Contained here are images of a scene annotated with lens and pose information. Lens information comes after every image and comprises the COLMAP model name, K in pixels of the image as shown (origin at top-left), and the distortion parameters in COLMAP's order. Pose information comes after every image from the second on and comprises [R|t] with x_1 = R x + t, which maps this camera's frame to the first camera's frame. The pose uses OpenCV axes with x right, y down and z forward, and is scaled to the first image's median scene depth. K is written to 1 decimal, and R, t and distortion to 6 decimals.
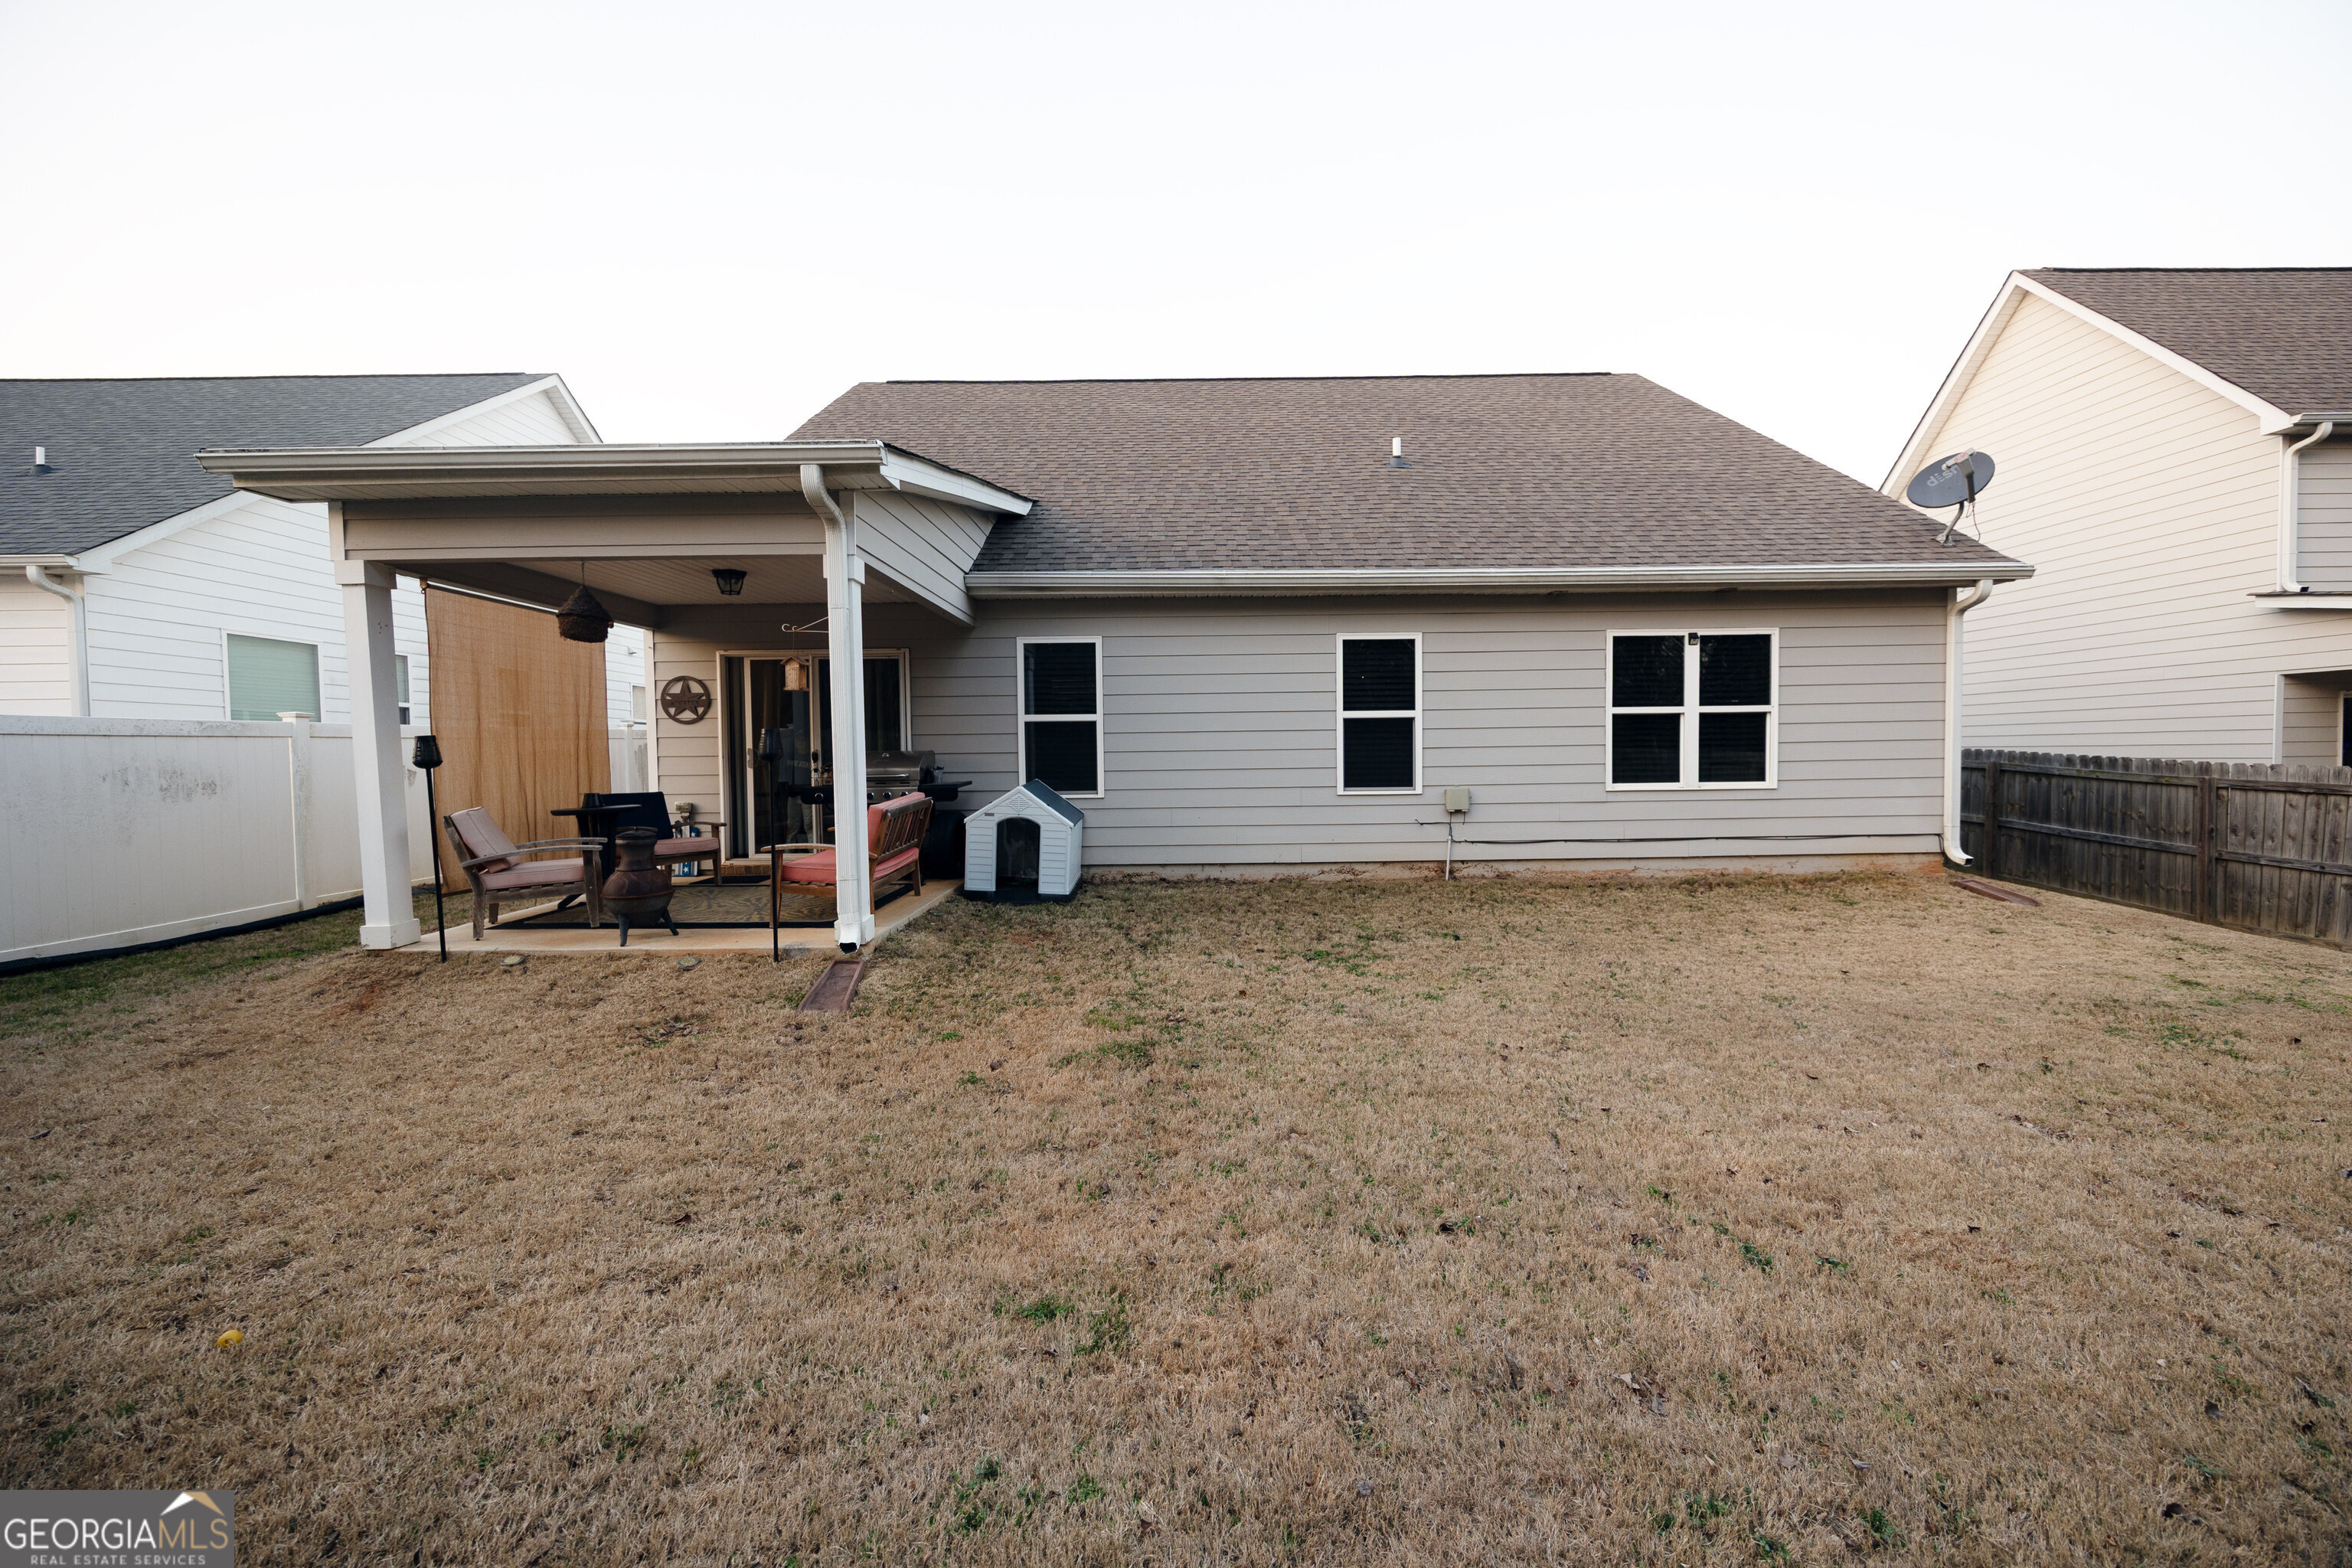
lens RADIAL K [[904.8, 0, 1176.0], [0, 904.8, 784.0], [0, 0, 1]] dist [0.011262, -0.000052]
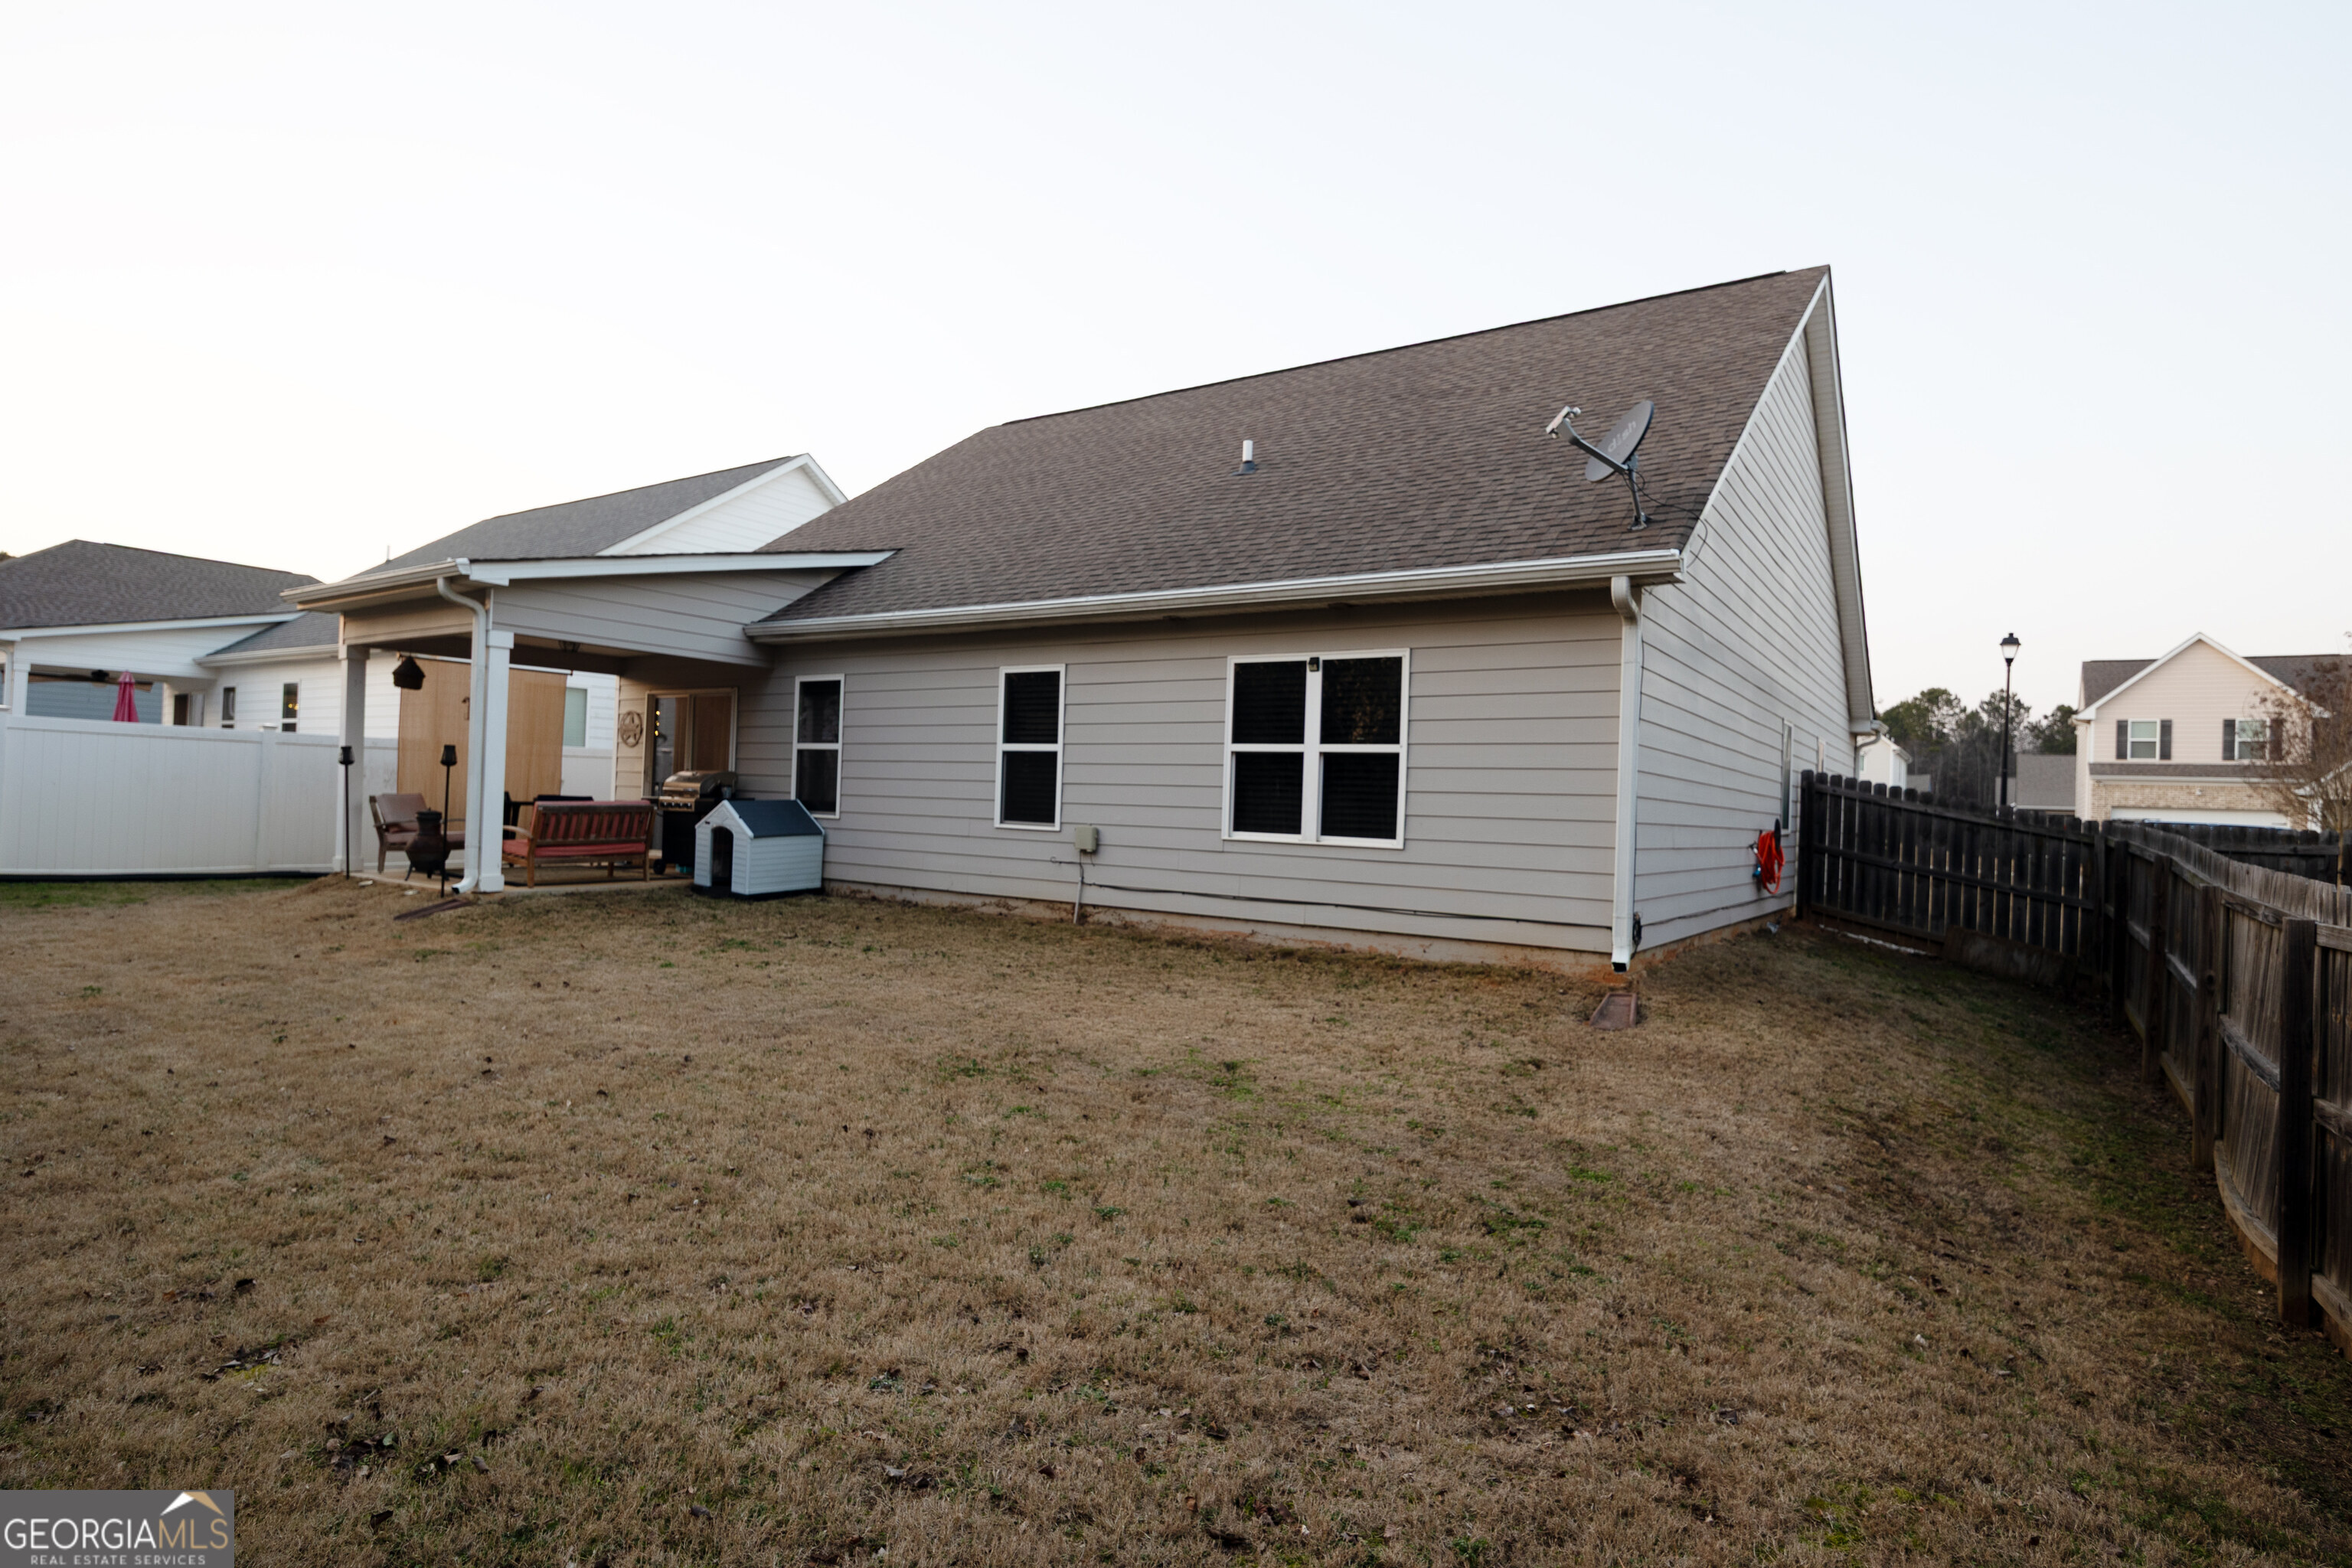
lens RADIAL K [[1145.3, 0, 1176.0], [0, 1145.3, 765.3], [0, 0, 1]] dist [0.020045, 0.000046]
pose [[0.834165, 0.024178, -0.550985, 1.040297], [-0.054611, 0.997750, -0.038895, -0.018005], [0.548805, 0.062534, 0.833608, 0.050560]]
